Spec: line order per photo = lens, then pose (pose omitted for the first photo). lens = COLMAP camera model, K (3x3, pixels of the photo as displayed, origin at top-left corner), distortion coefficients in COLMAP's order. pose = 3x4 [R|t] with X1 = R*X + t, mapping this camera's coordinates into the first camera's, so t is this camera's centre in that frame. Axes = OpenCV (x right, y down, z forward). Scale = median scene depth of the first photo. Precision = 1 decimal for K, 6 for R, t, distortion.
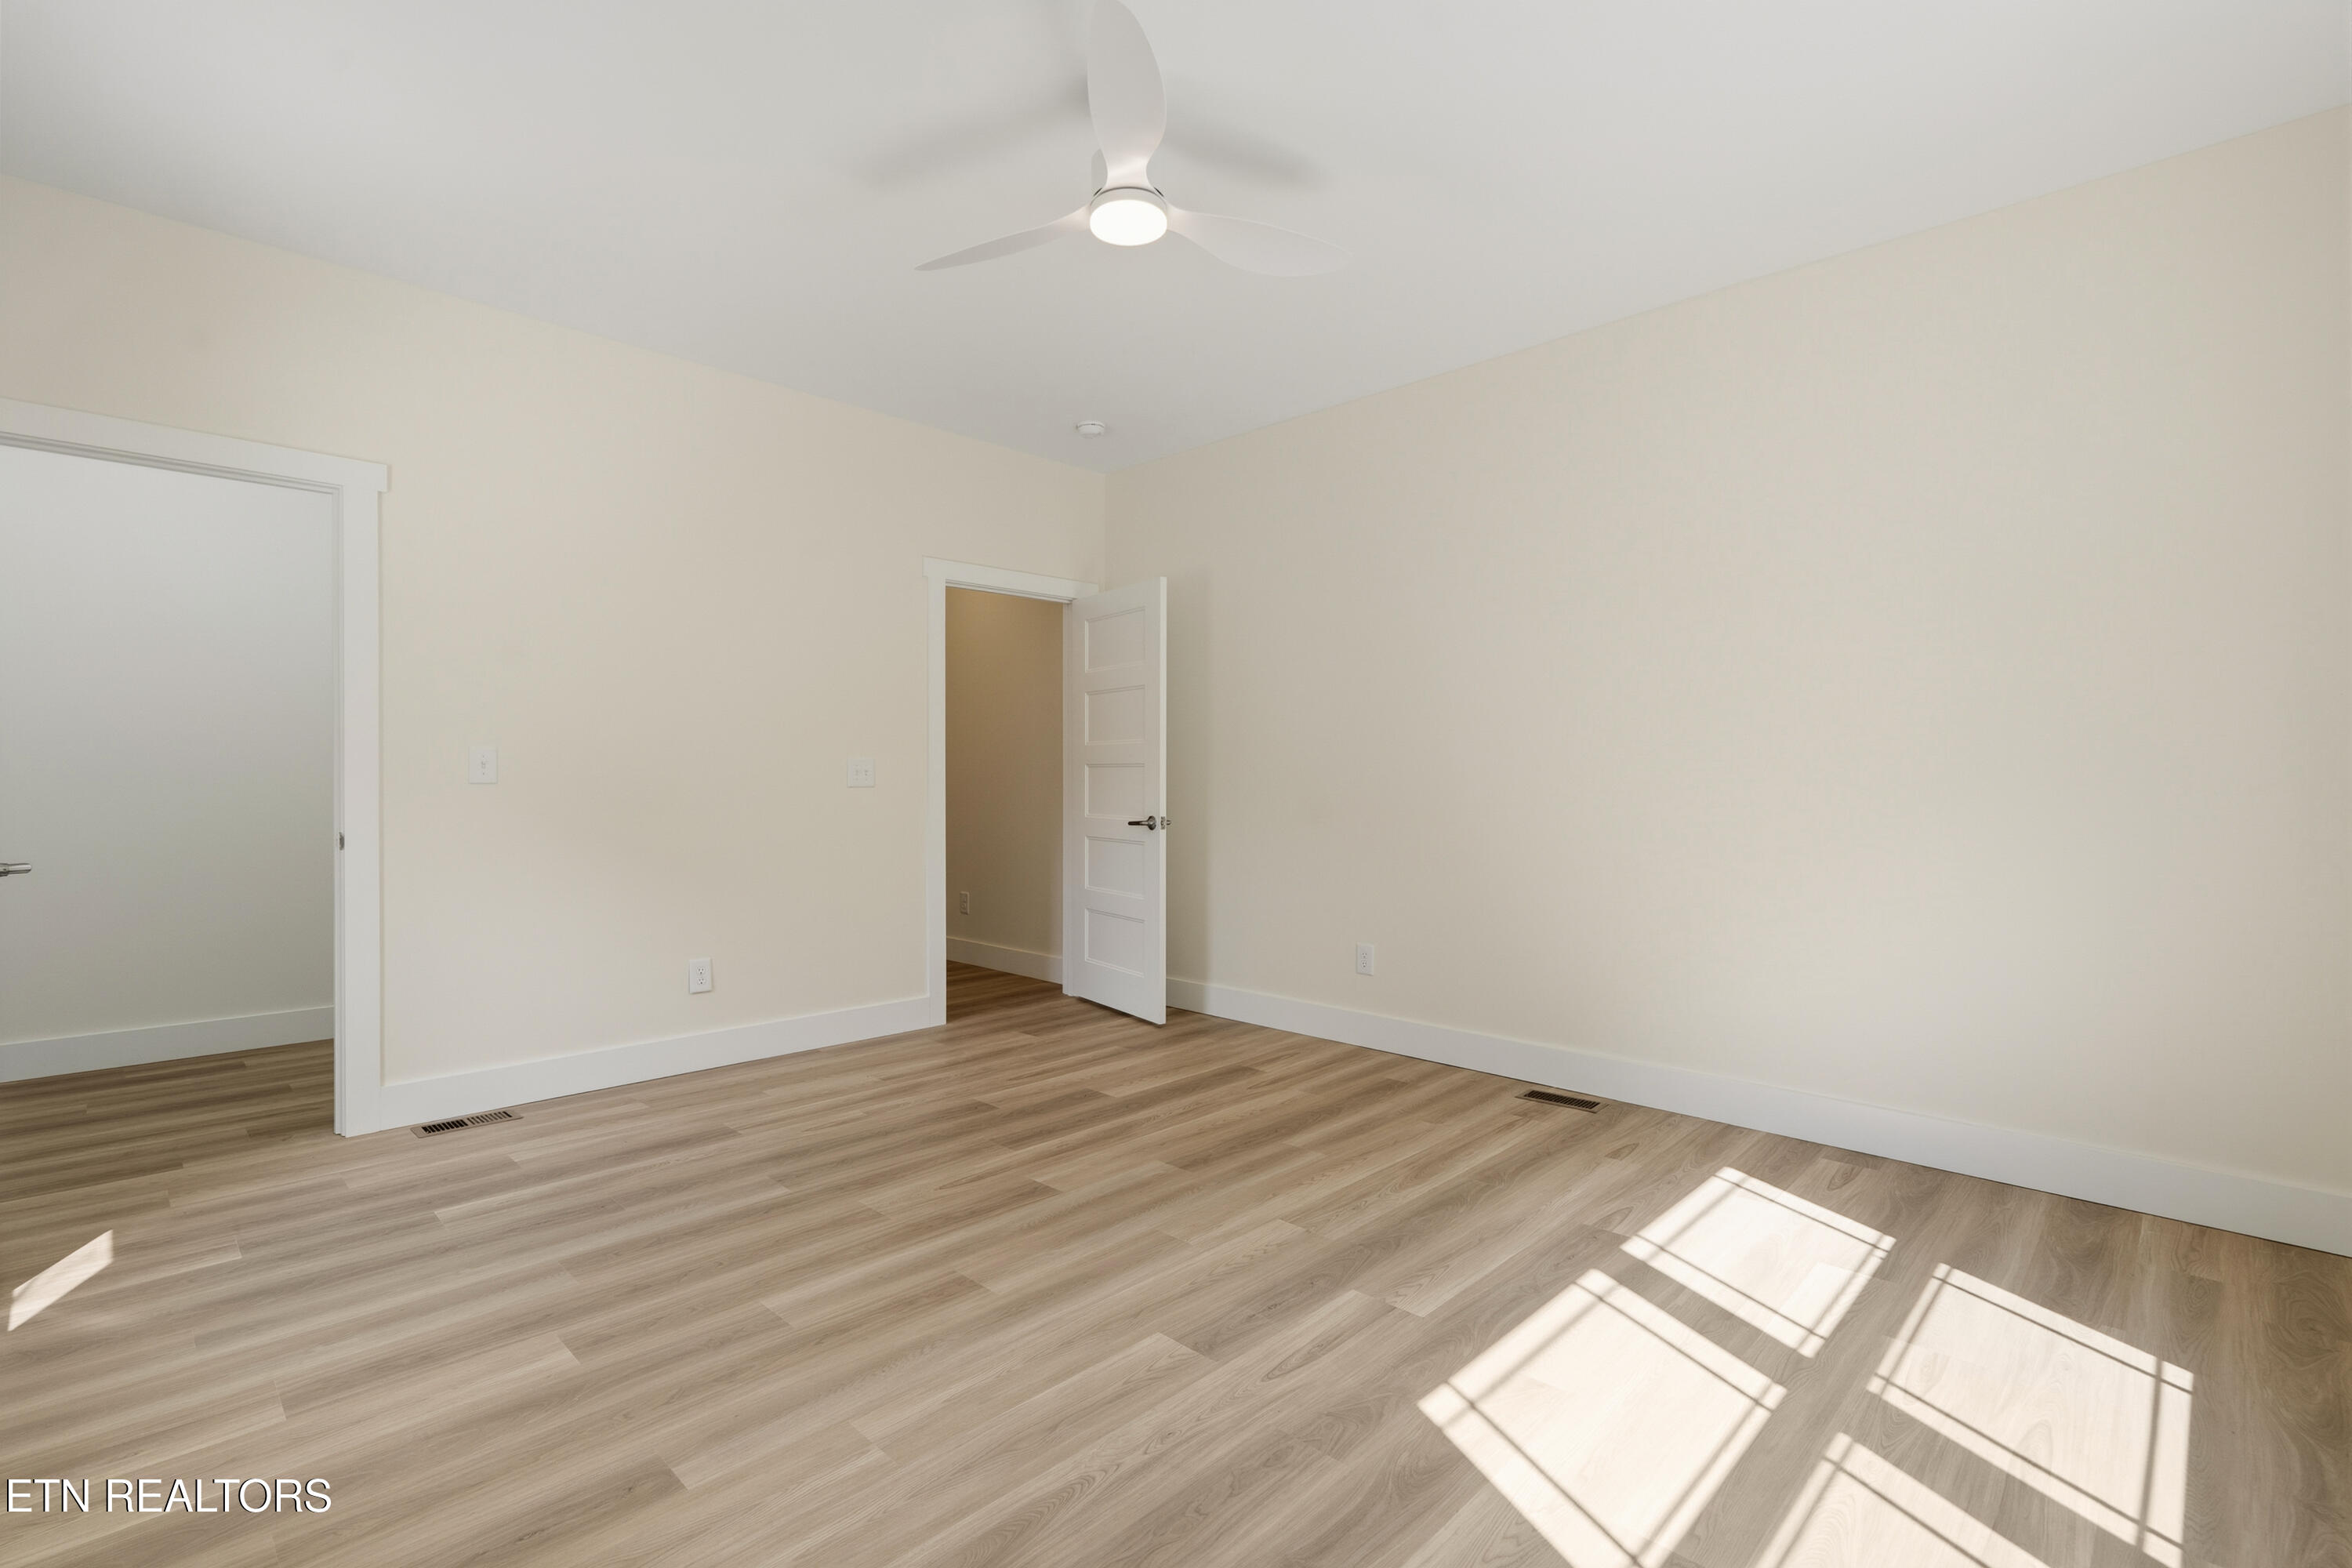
lens RADIAL K [[1081.9, 0, 1183.6], [0, 1081.9, 784.3], [0, 0, 1]] dist [-0.007259, 0.000025]
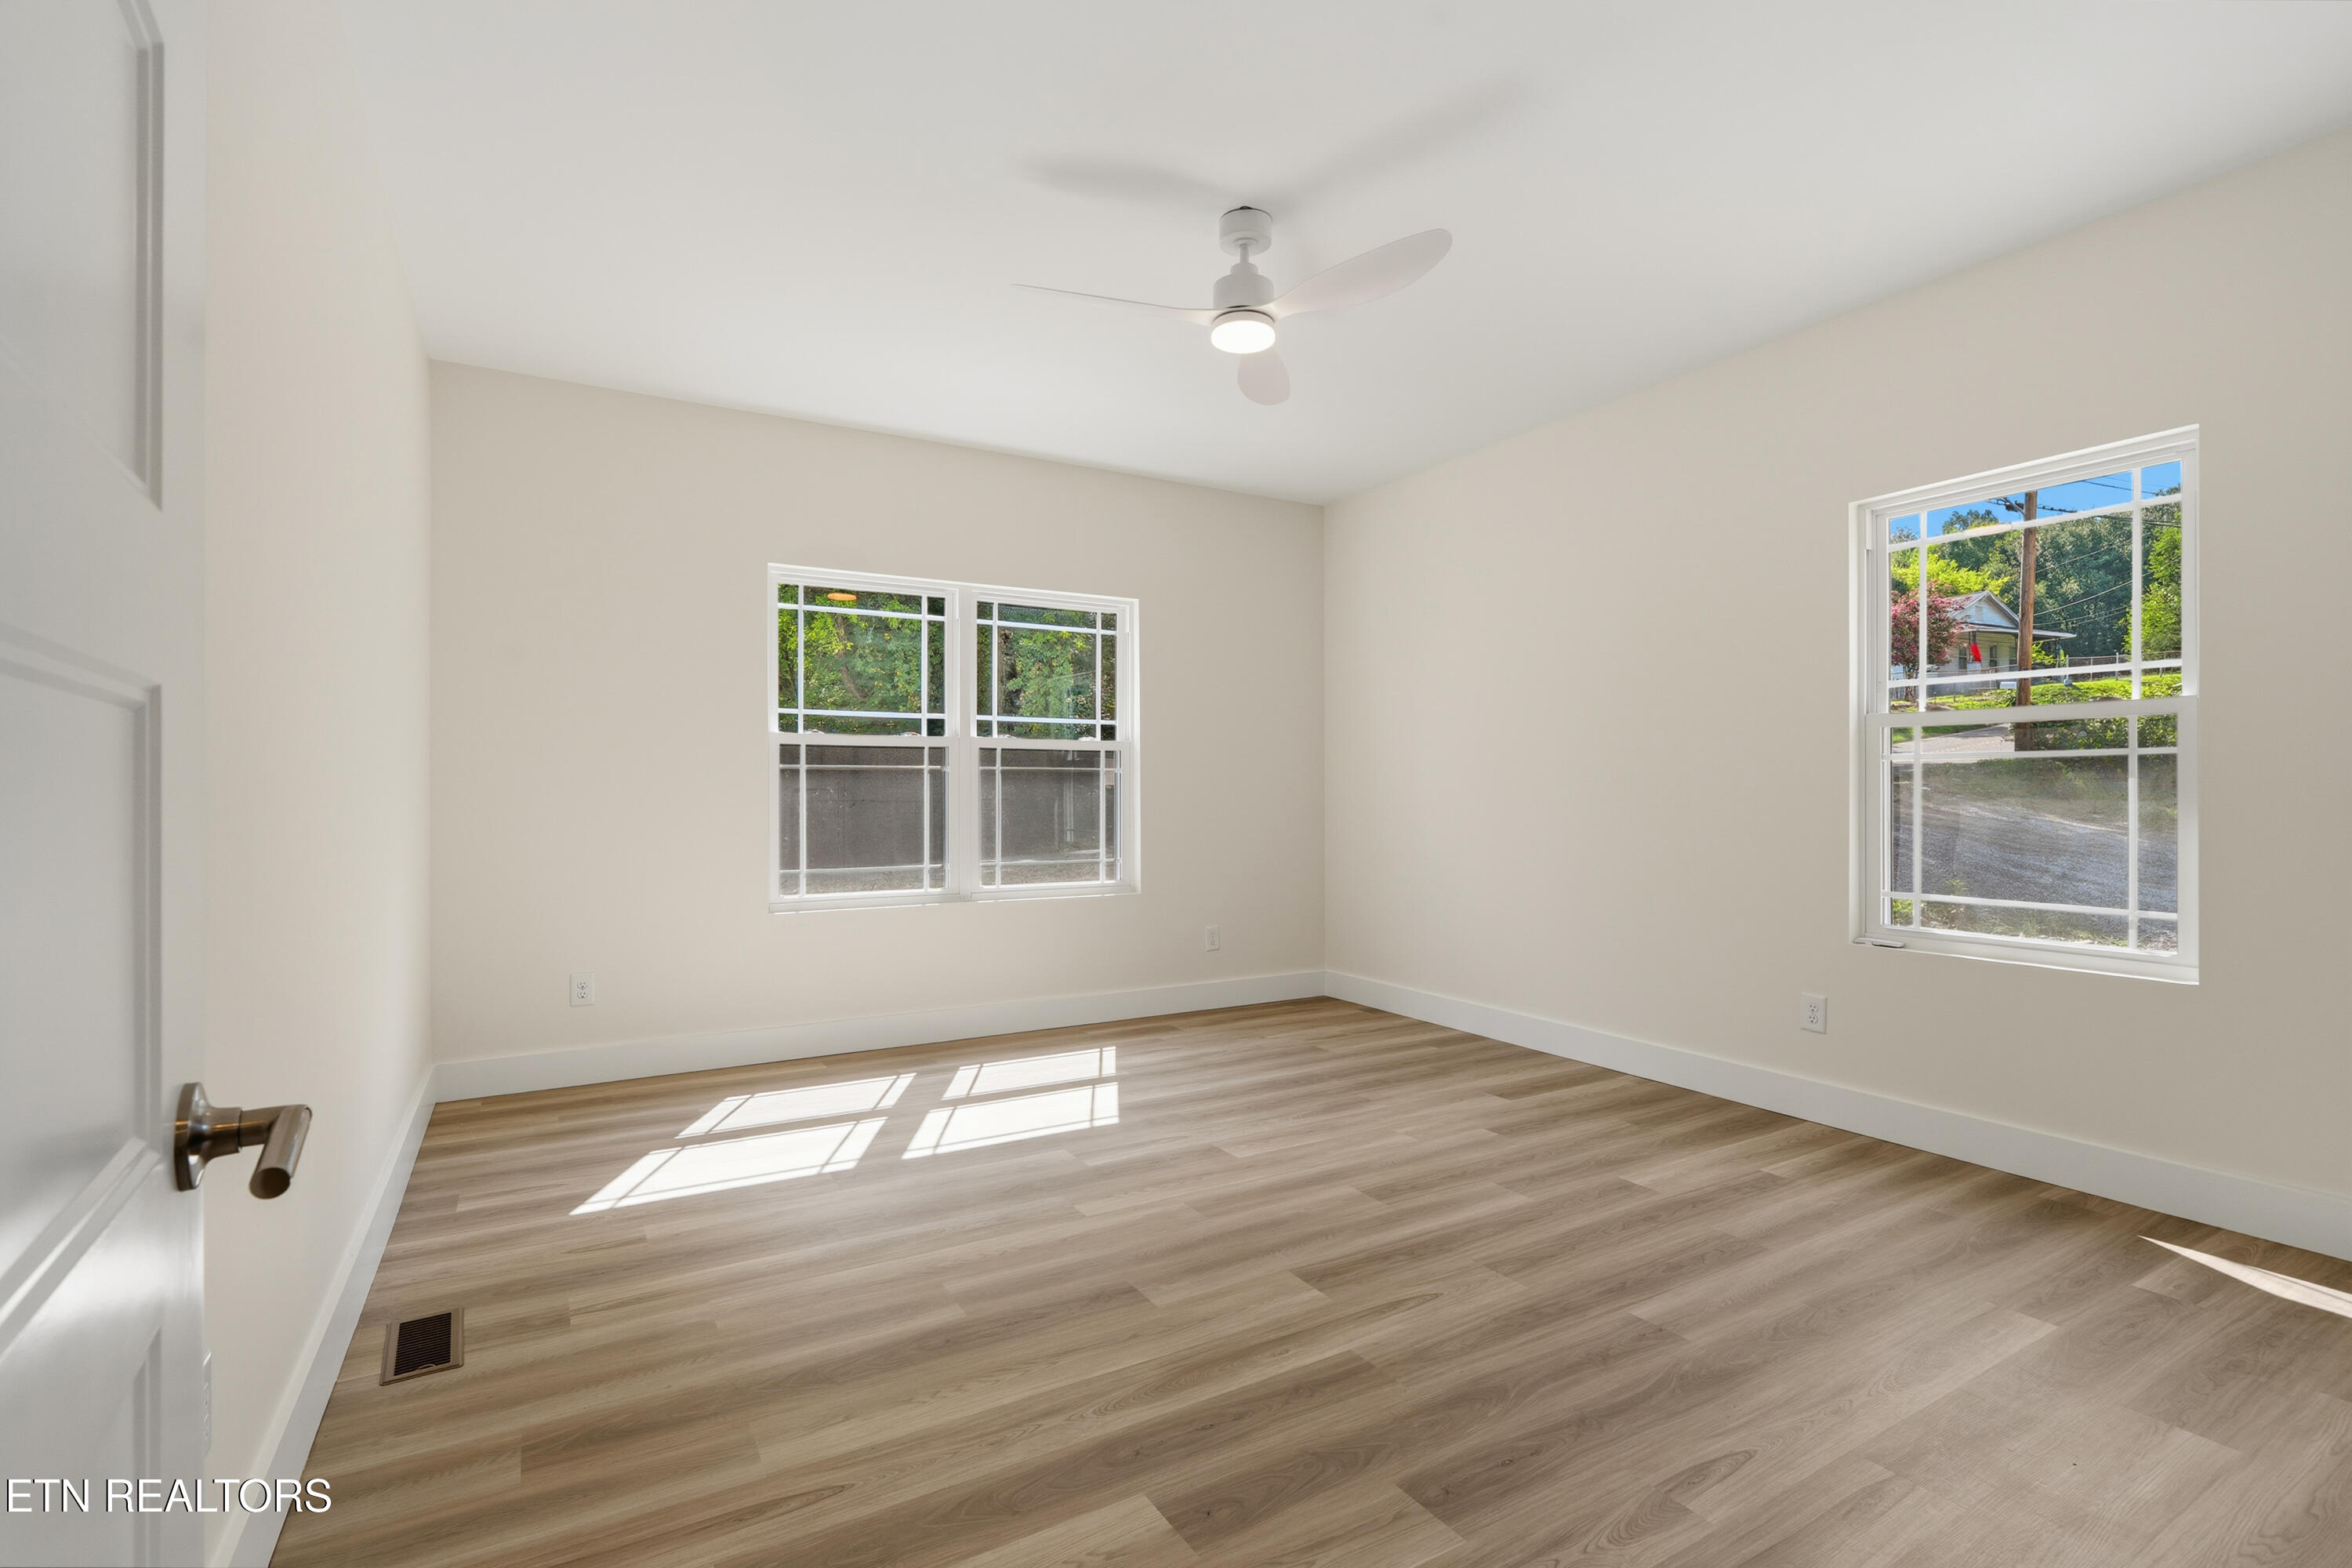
lens RADIAL K [[1081.9, 0, 1181.3], [0, 1081.9, 779.8], [0, 0, 1]] dist [-0.007259, 0.000025]
pose [[-0.966209, 0.002397, 0.257747, -0.287332], [0.001112, 0.999986, -0.005130, -0.014171], [-0.257756, -0.004670, -0.966199, 2.115088]]
